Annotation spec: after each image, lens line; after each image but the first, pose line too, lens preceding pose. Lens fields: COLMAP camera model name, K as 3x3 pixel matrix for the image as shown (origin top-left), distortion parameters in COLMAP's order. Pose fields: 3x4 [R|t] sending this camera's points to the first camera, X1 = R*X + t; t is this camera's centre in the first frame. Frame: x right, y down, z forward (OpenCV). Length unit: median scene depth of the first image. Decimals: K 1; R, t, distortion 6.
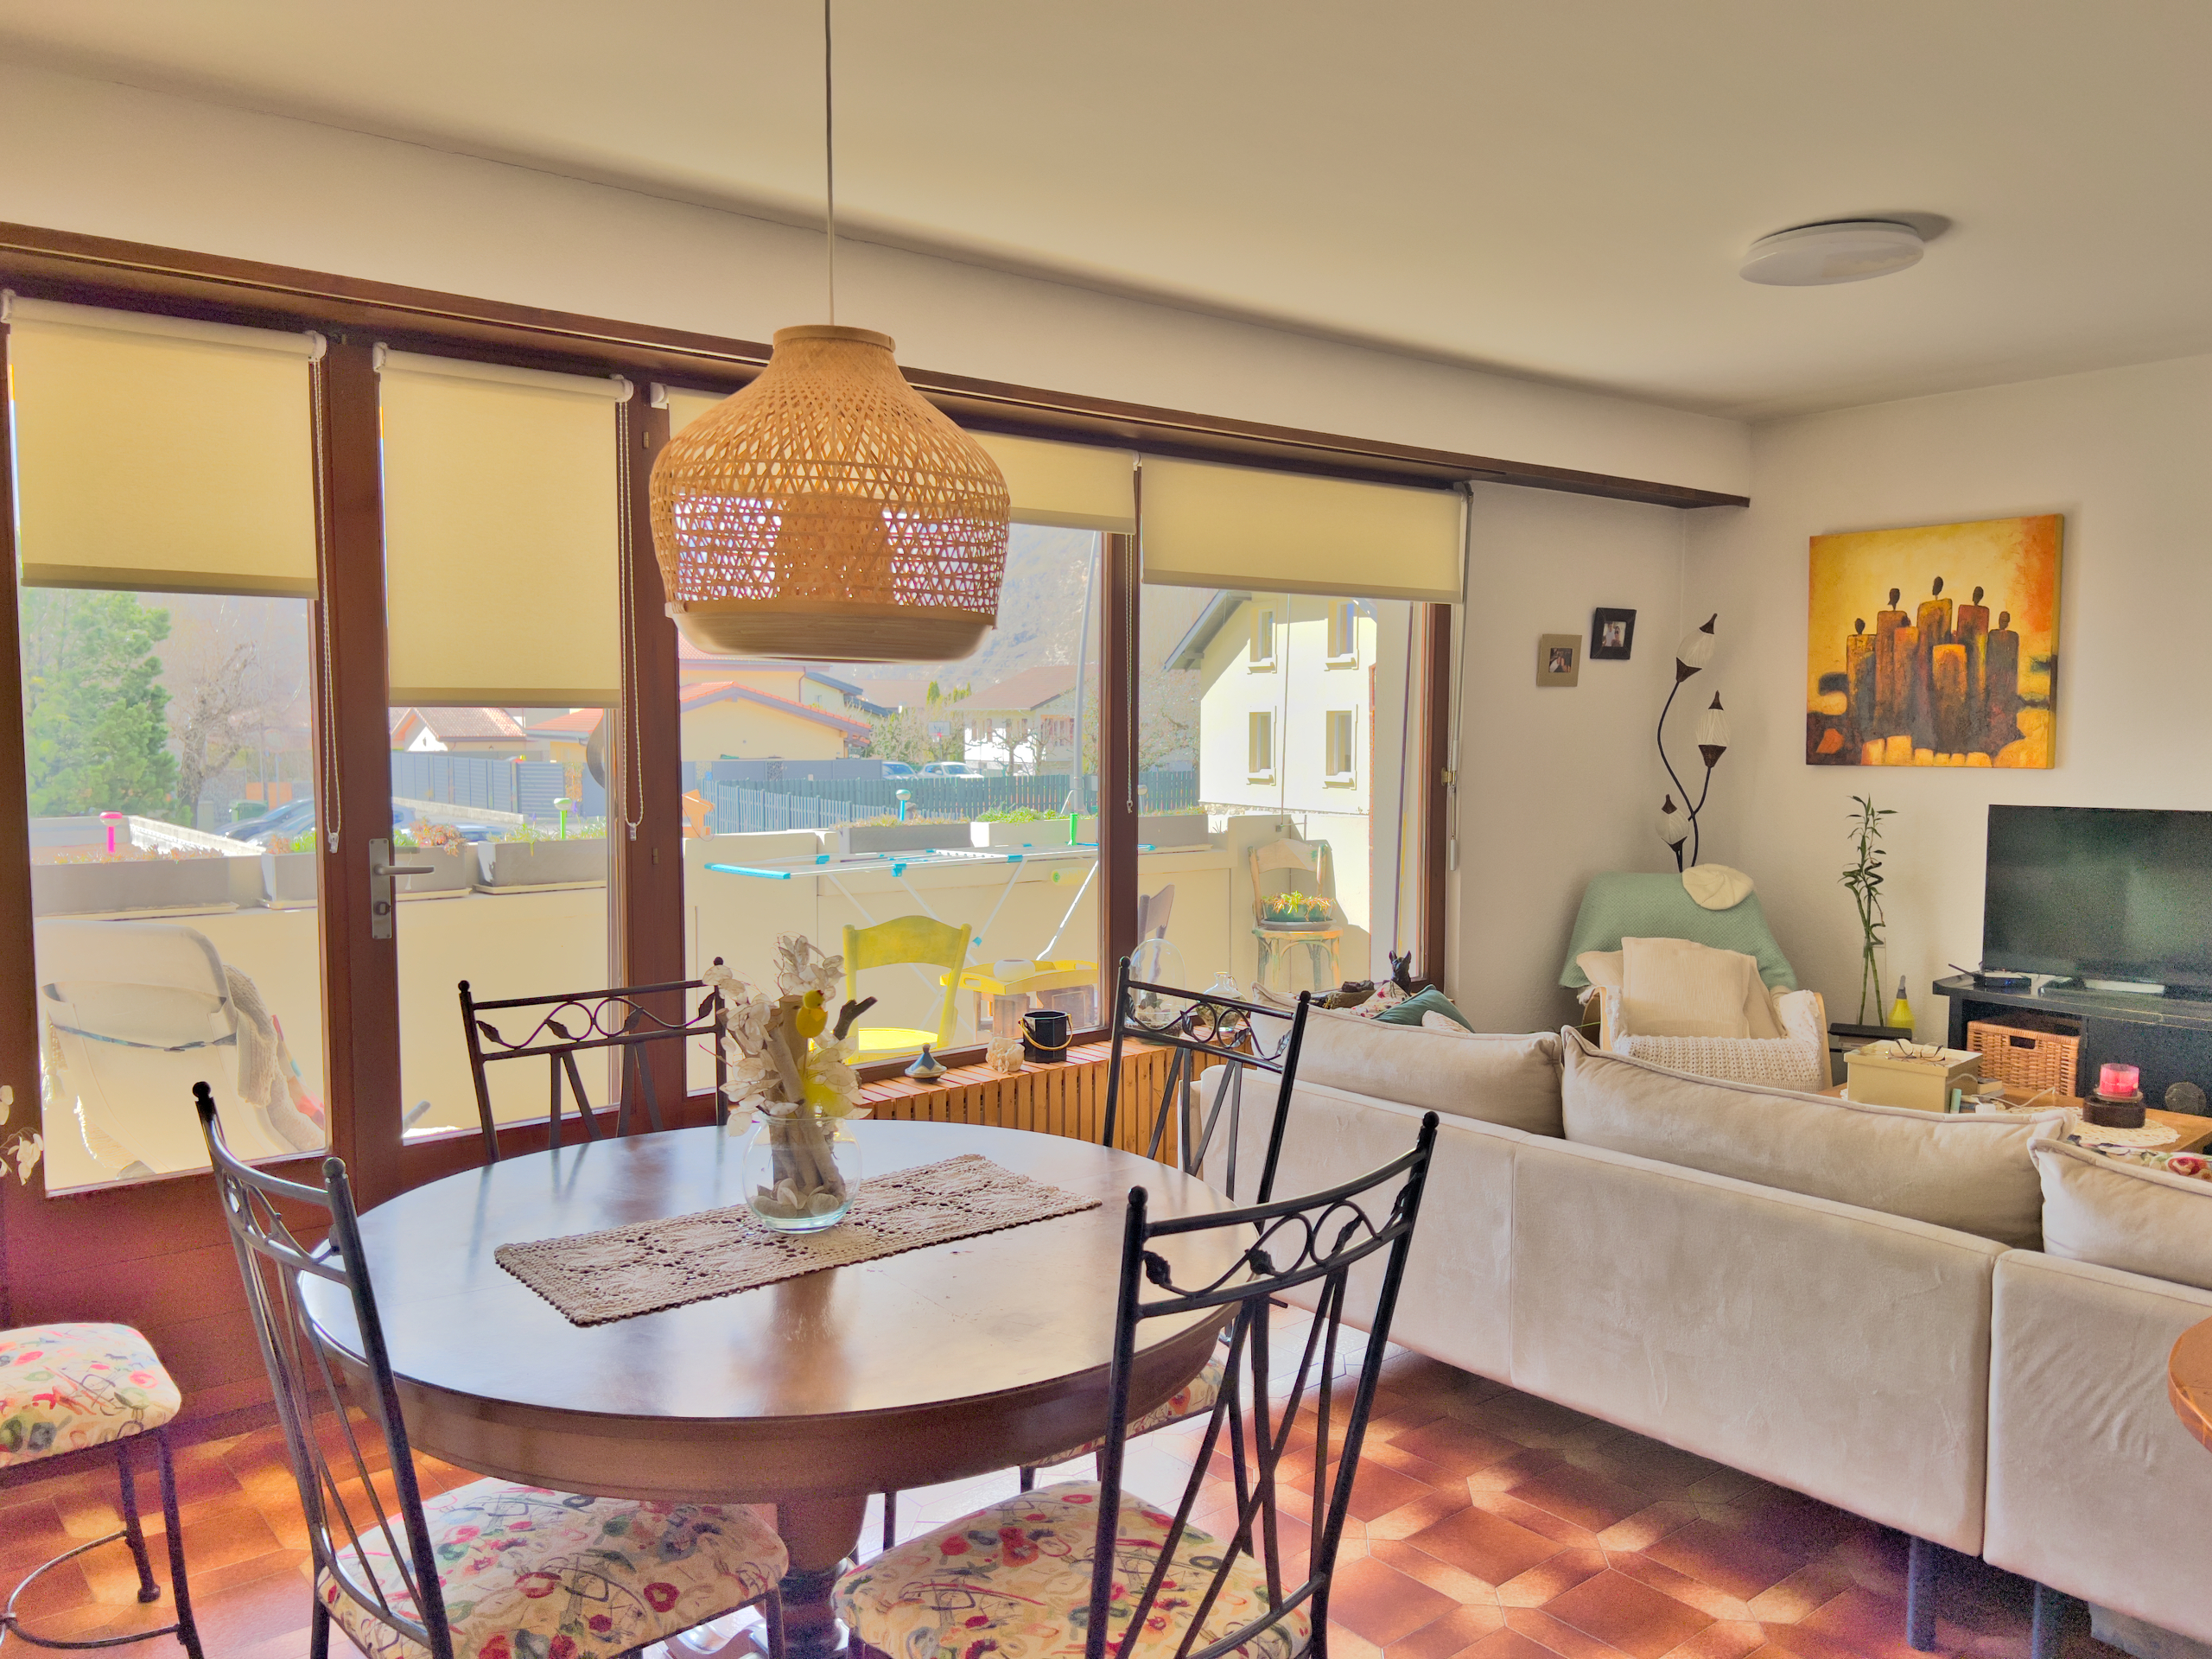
lens RADIAL K [[1670.7, 0, 1106.0], [0, 1670.7, 829.5], [0, 0, 1]] dist [0.041438, 0.000009]
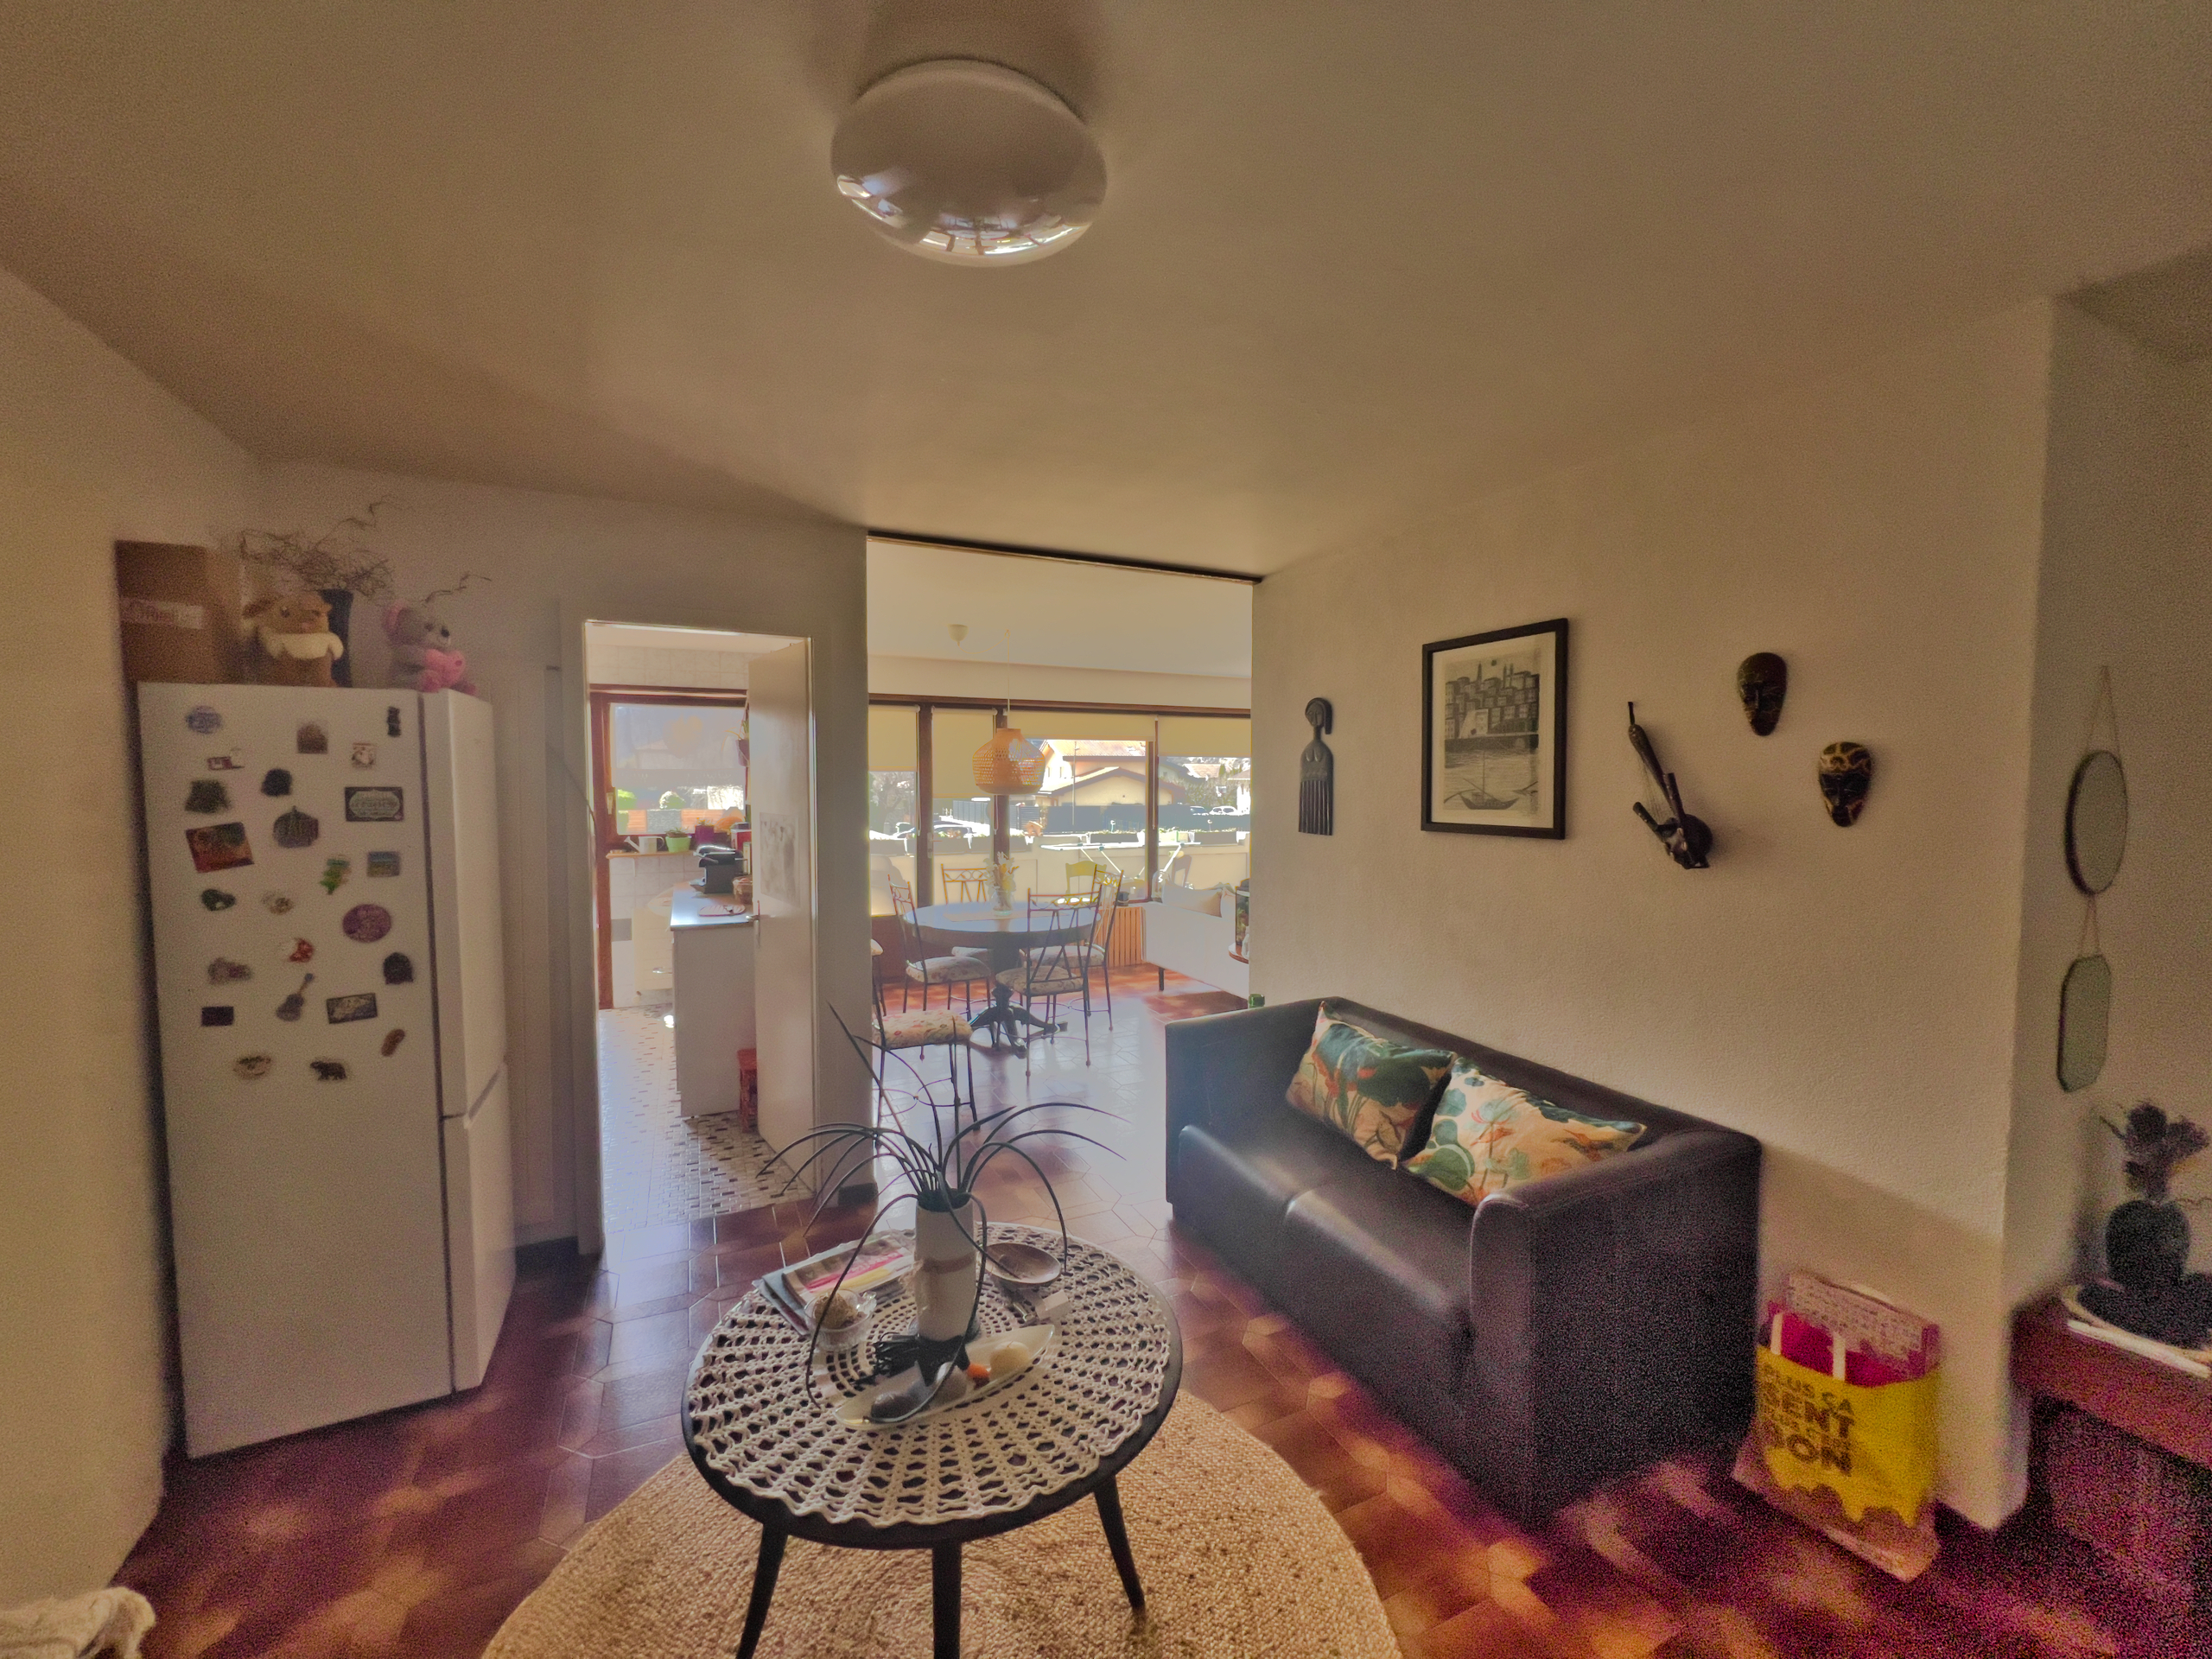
lens RADIAL K [[887.1, 0, 1106.0], [0, 887.1, 829.5], [0, 0, 1]] dist [0.001101, 0.000013]
pose [[0.969701, 0.011510, -0.244025, 0.435107], [-0.014209, 0.999856, -0.009299, 0.009606], [0.243883, 0.012485, 0.969724, -0.835871]]
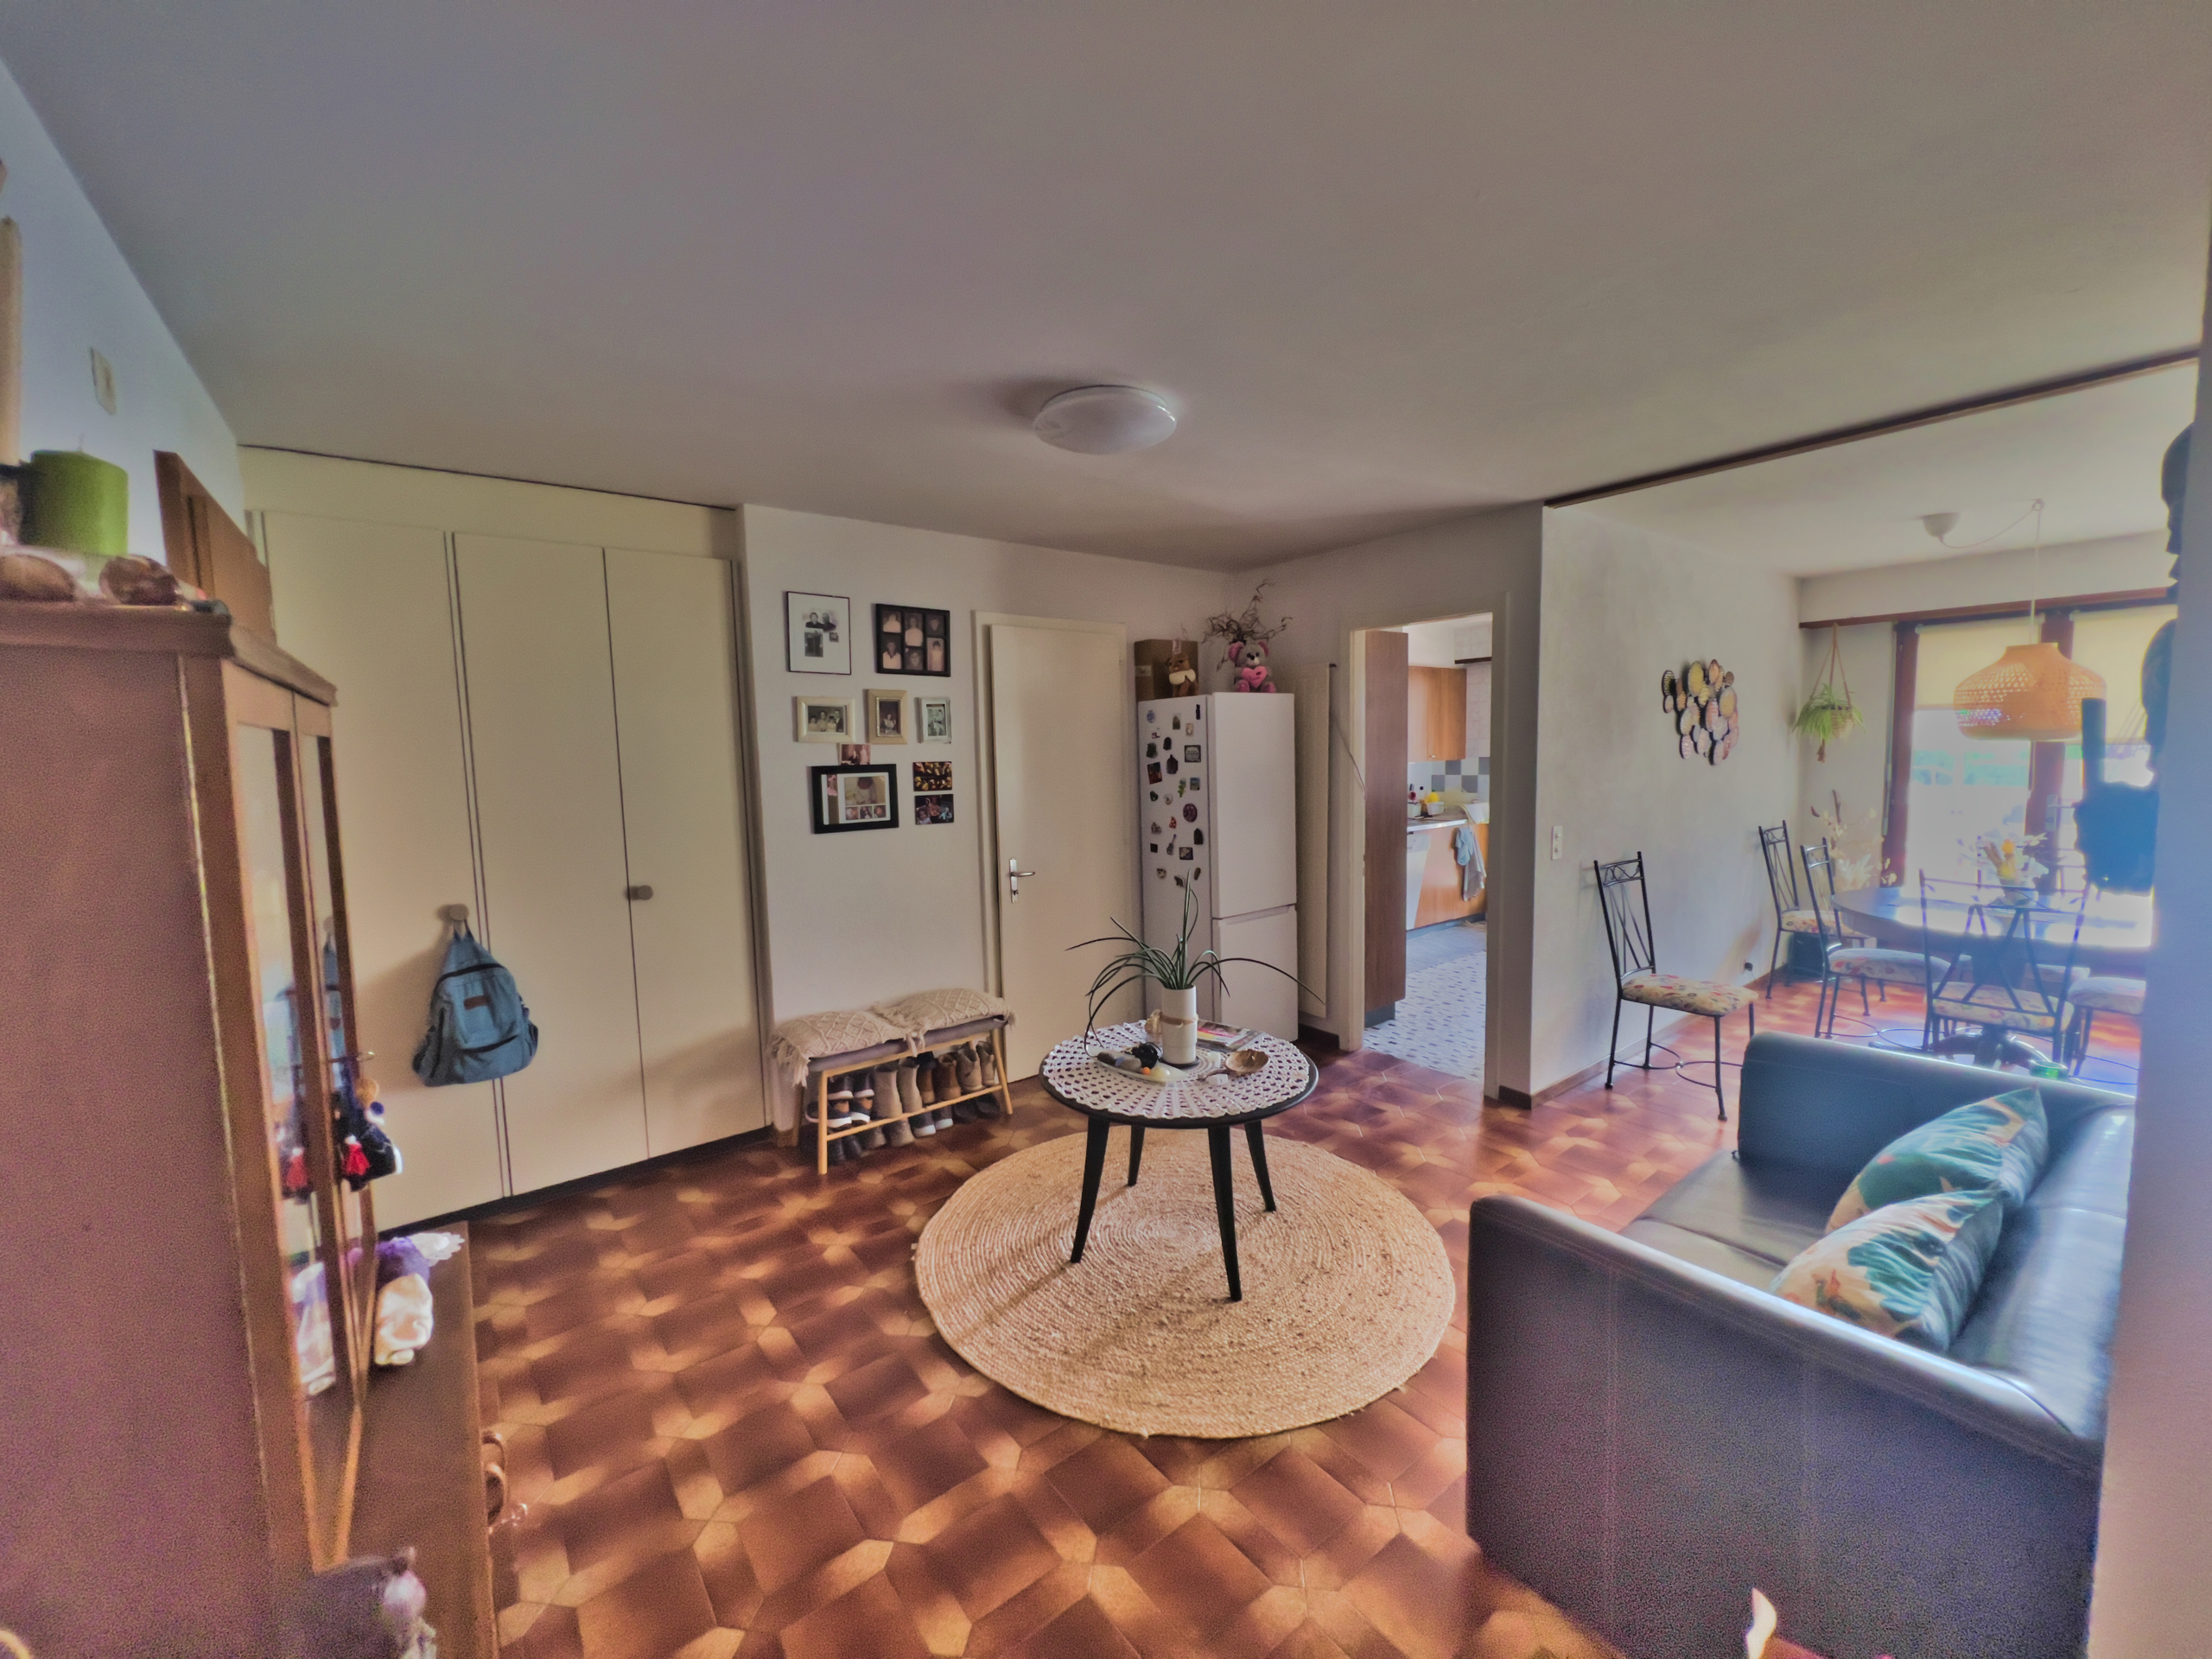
lens RADIAL K [[876.0, 0, 1106.0], [0, 876.0, 829.5], [0, 0, 1]] dist [0.000580, -0.000017]
pose [[-0.027702, 0.092831, -0.995296, 1.123002], [-0.040408, 0.994761, 0.093906, -0.014751], [0.998799, 0.042820, -0.023806, -0.380653]]
